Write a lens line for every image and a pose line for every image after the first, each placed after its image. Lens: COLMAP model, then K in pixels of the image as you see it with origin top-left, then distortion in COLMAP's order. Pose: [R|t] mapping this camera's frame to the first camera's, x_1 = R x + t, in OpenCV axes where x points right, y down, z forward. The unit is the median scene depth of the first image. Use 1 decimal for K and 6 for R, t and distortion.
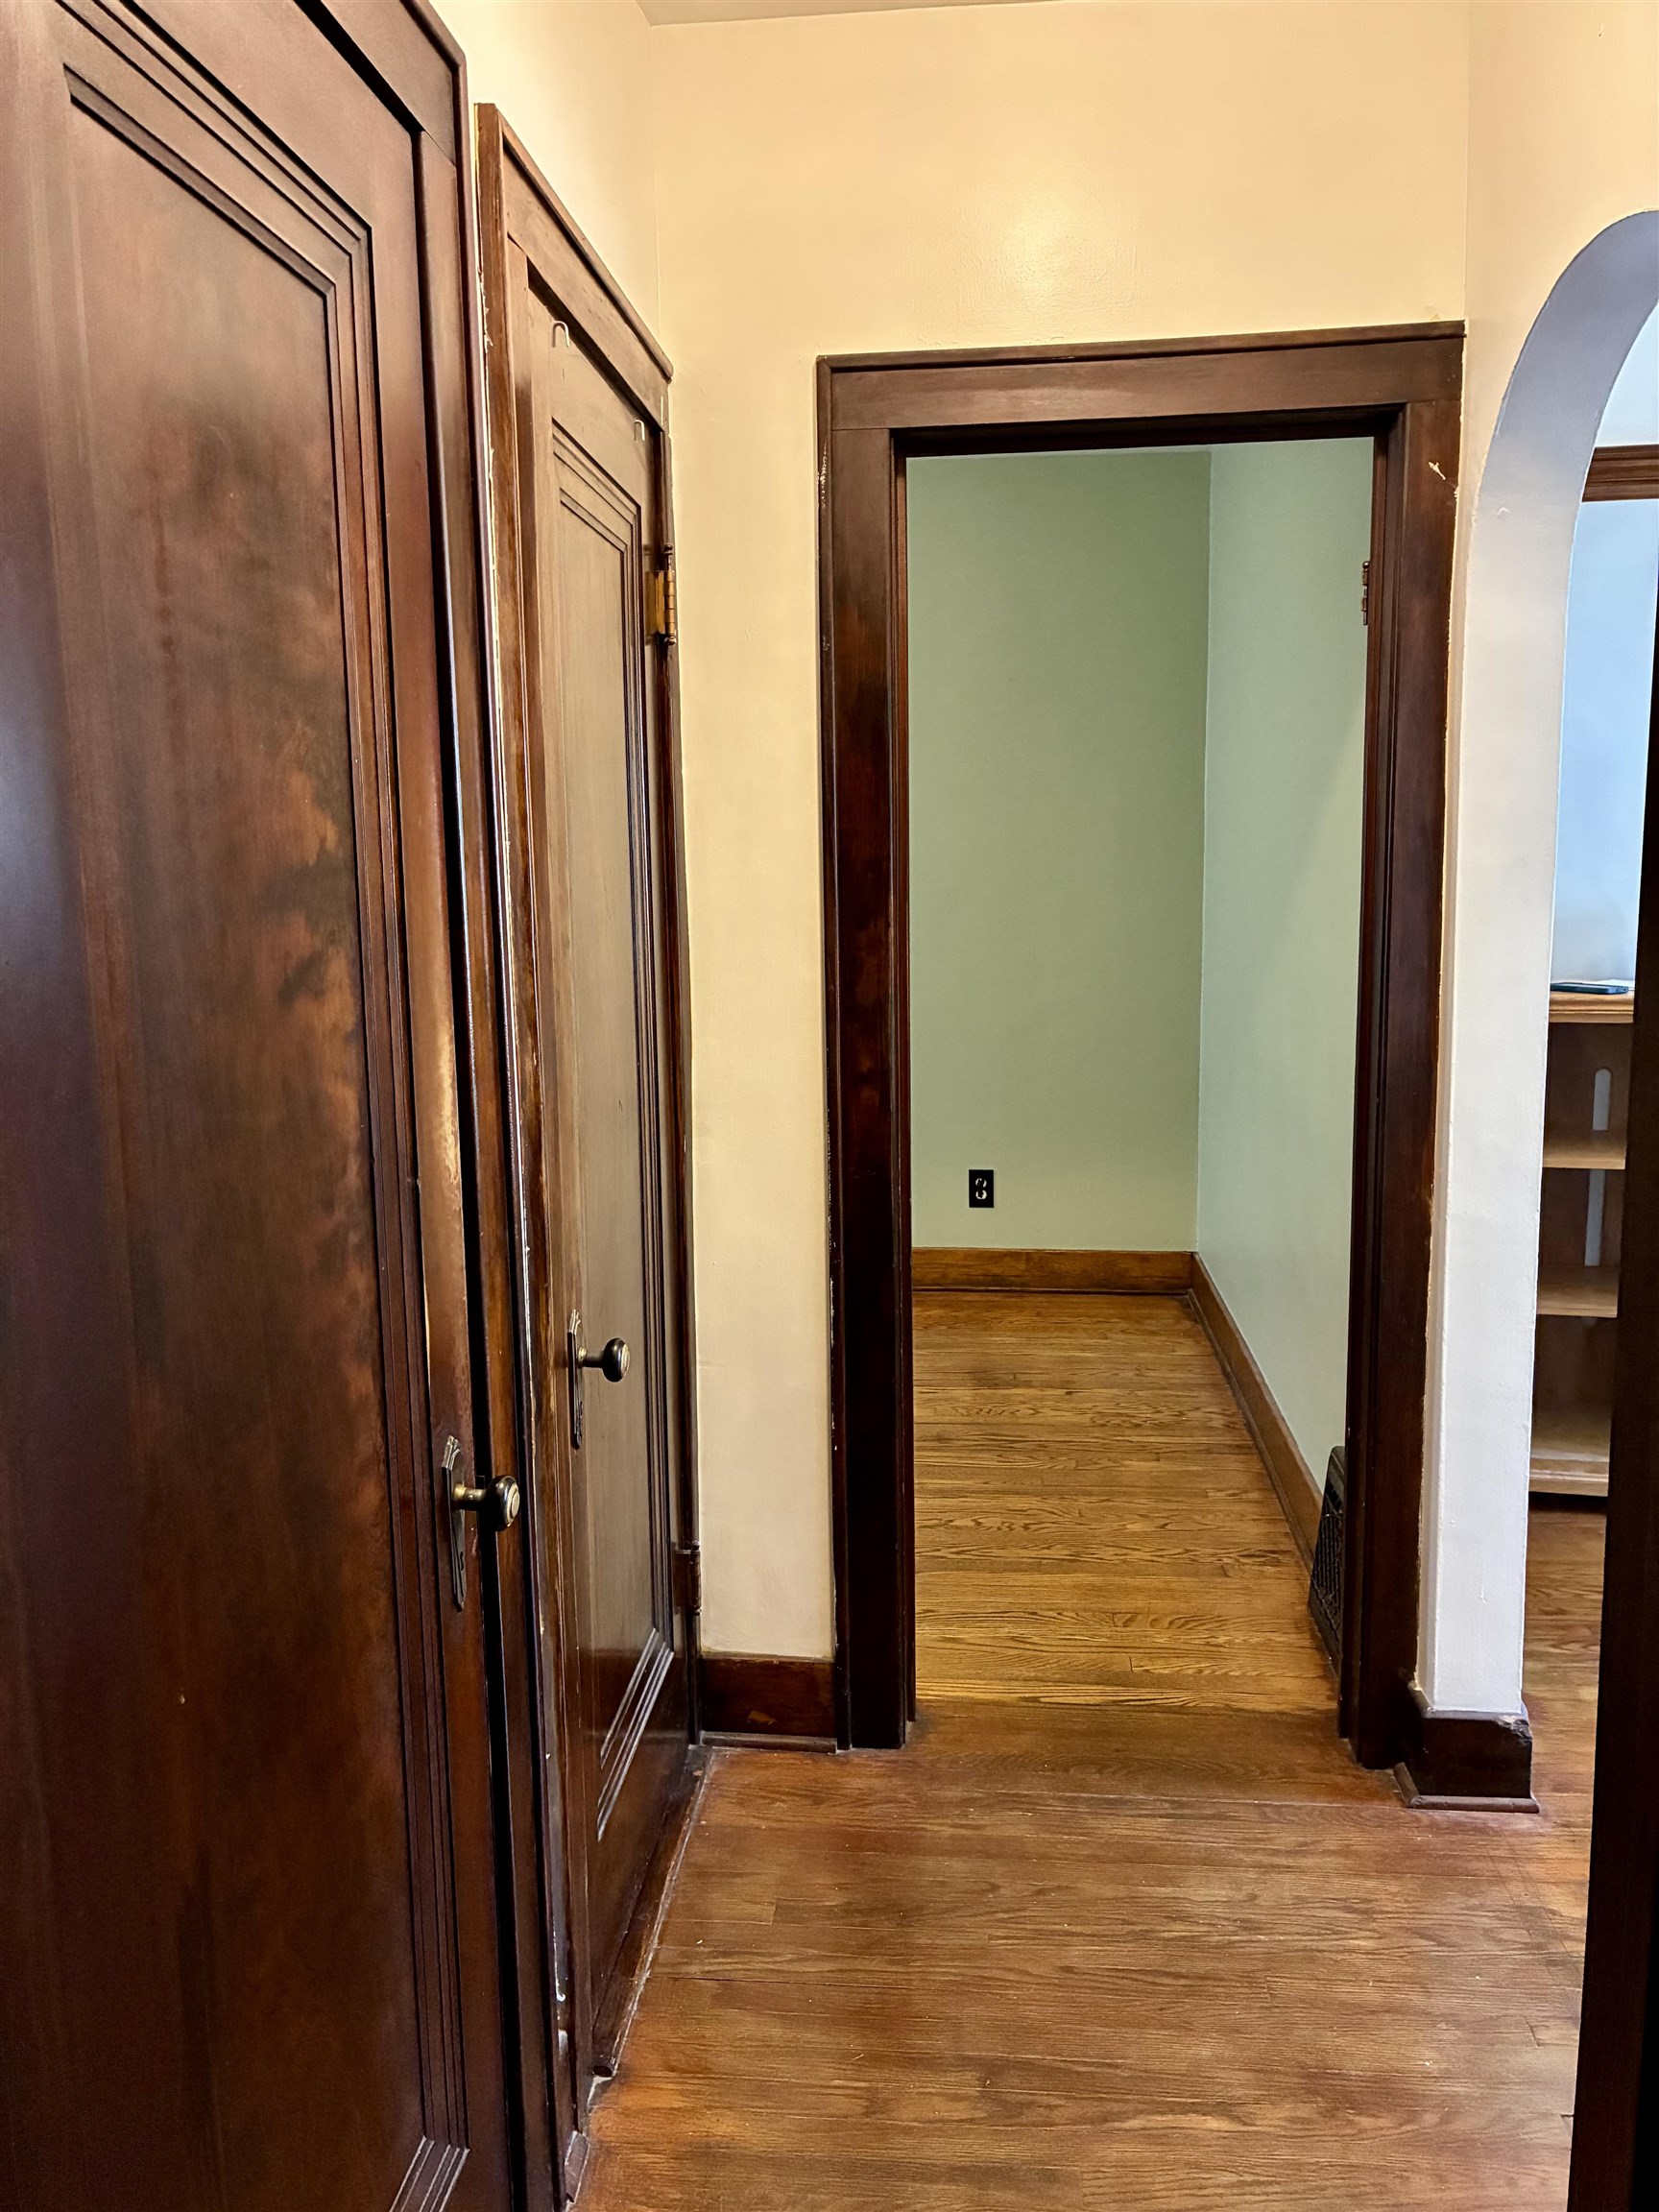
lens RADIAL K [[1697.0, 0, 830.7], [0, 1697.0, 1099.1], [0, 0, 1]] dist [0.055367, -0.057007]
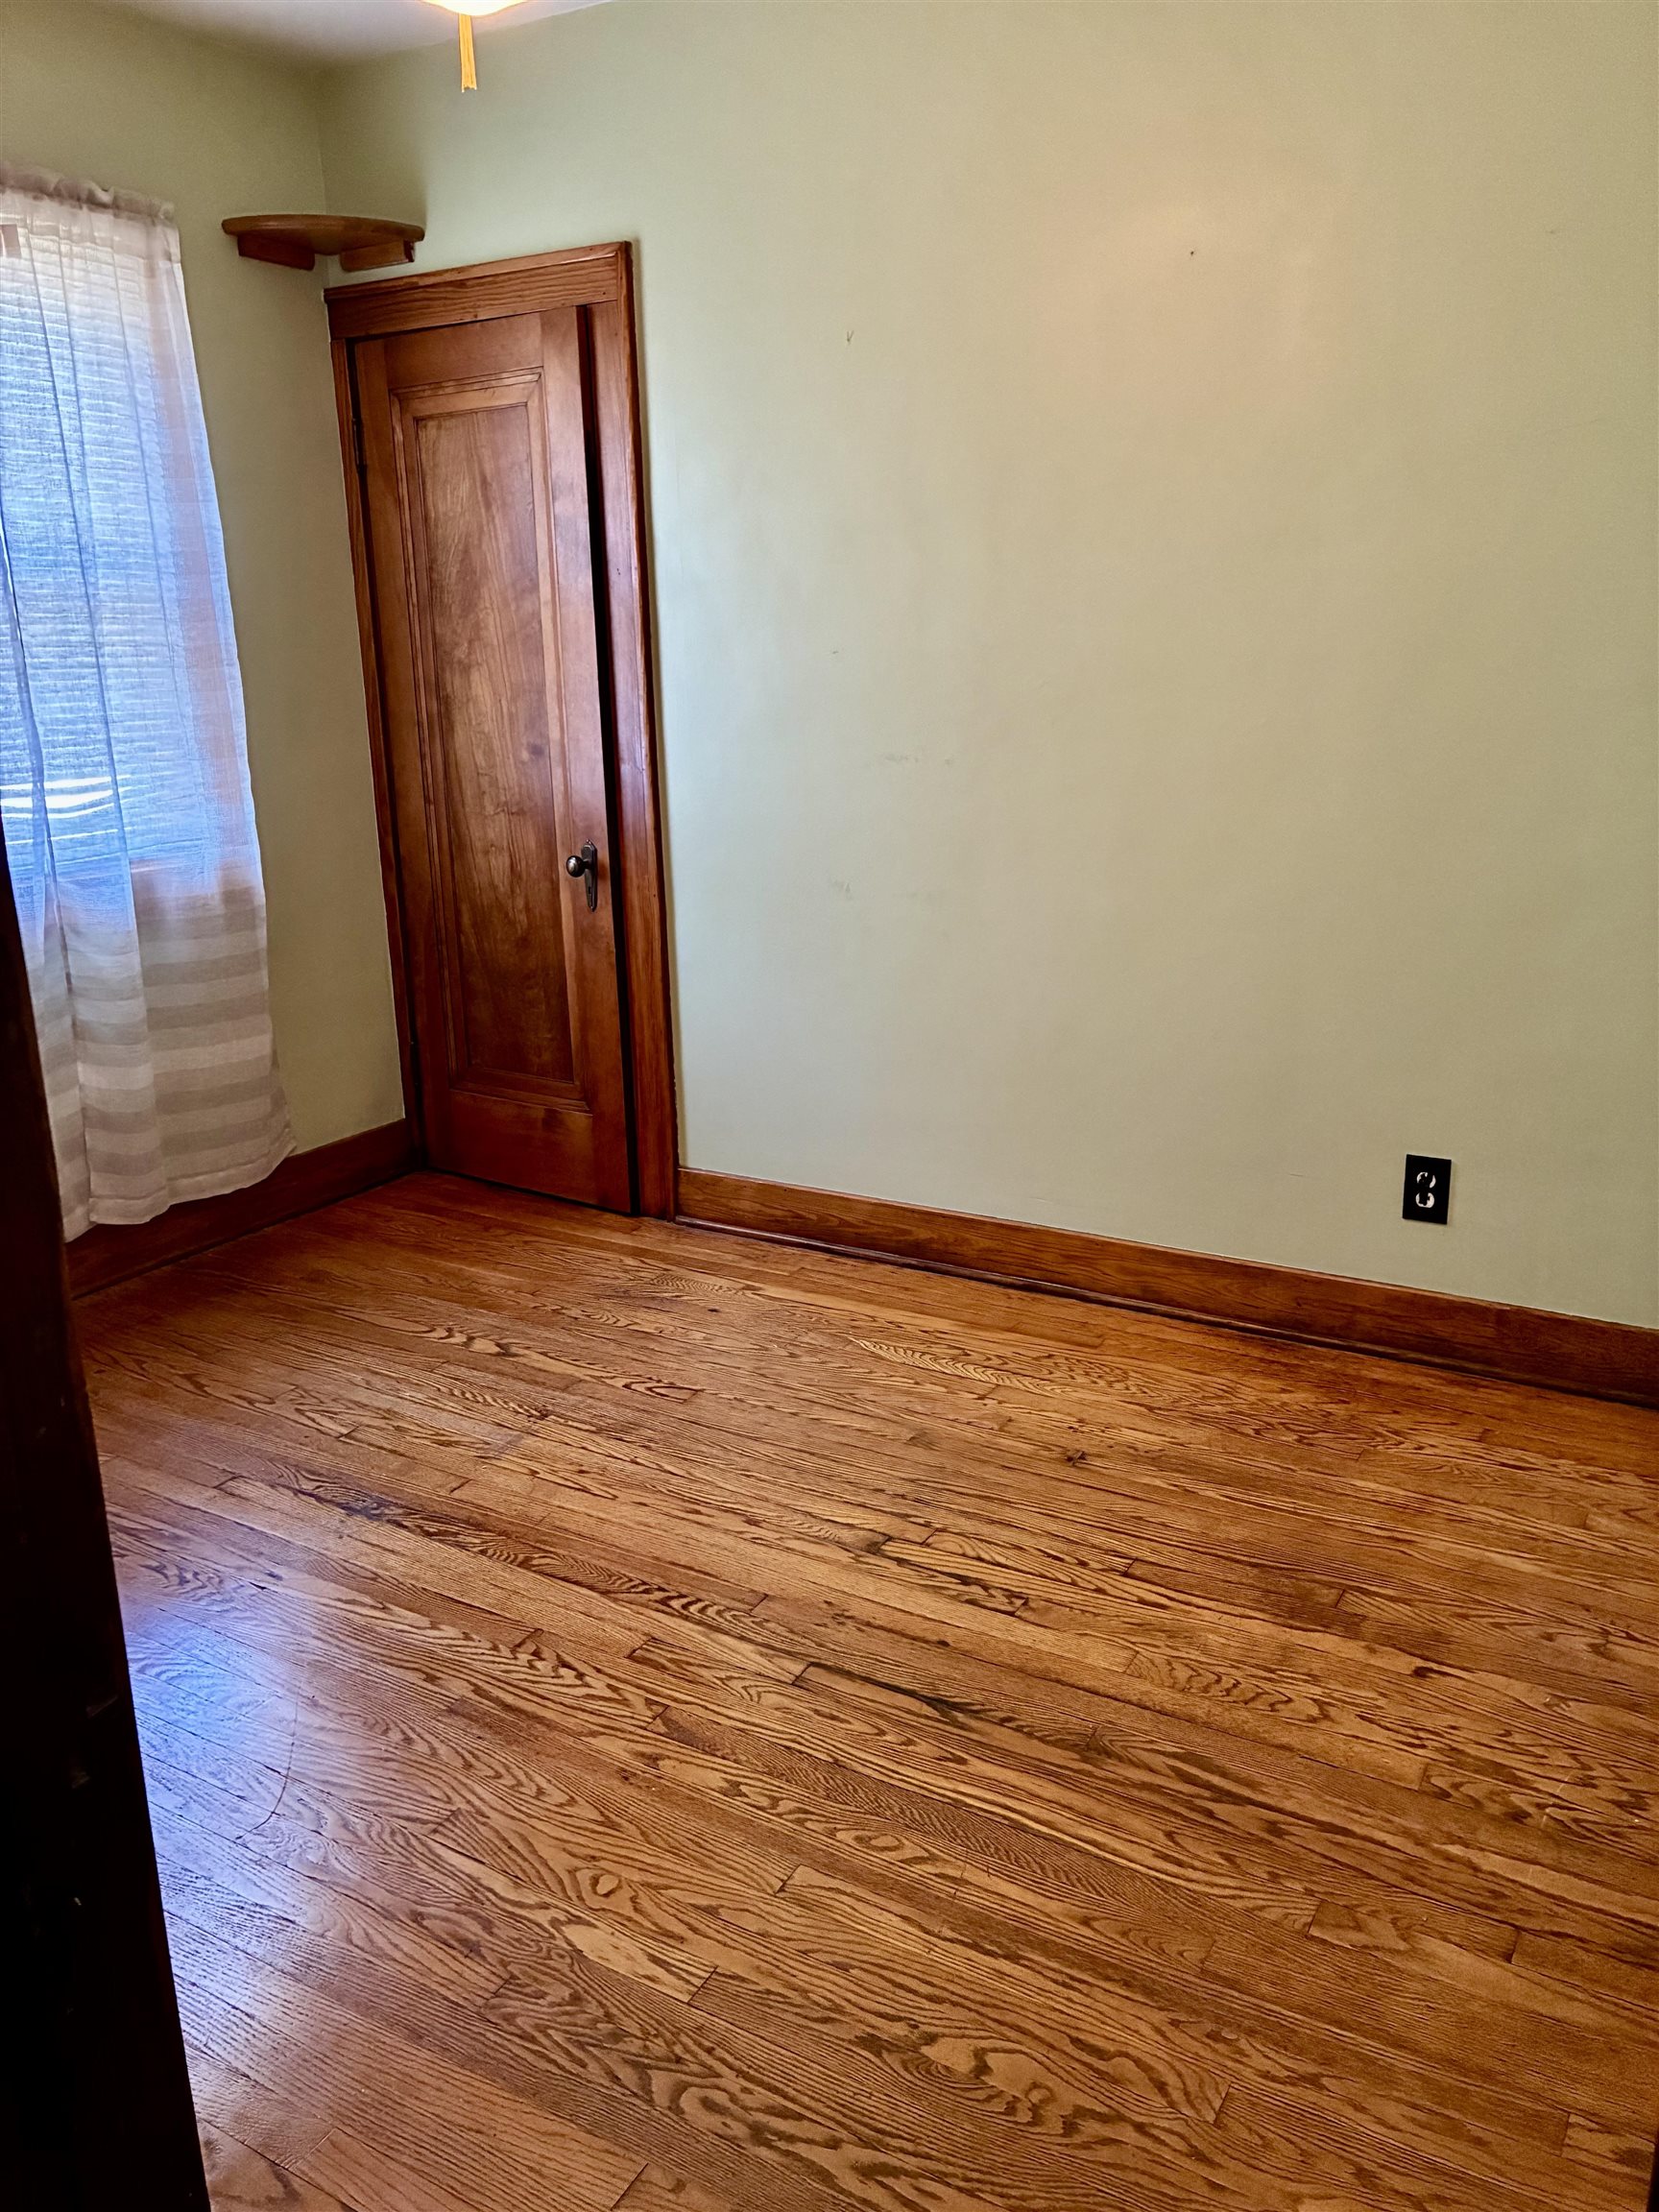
lens RADIAL K [[1684.5, 0, 825.3], [0, 1684.5, 1110.4], [0, 0, 1]] dist [0.041784, -0.058848]
pose [[0.903925, 0.104687, -0.414681, 0.167846], [-0.051617, 0.989196, 0.137209, -0.050586], [0.424565, -0.102622, 0.899563, 0.480983]]
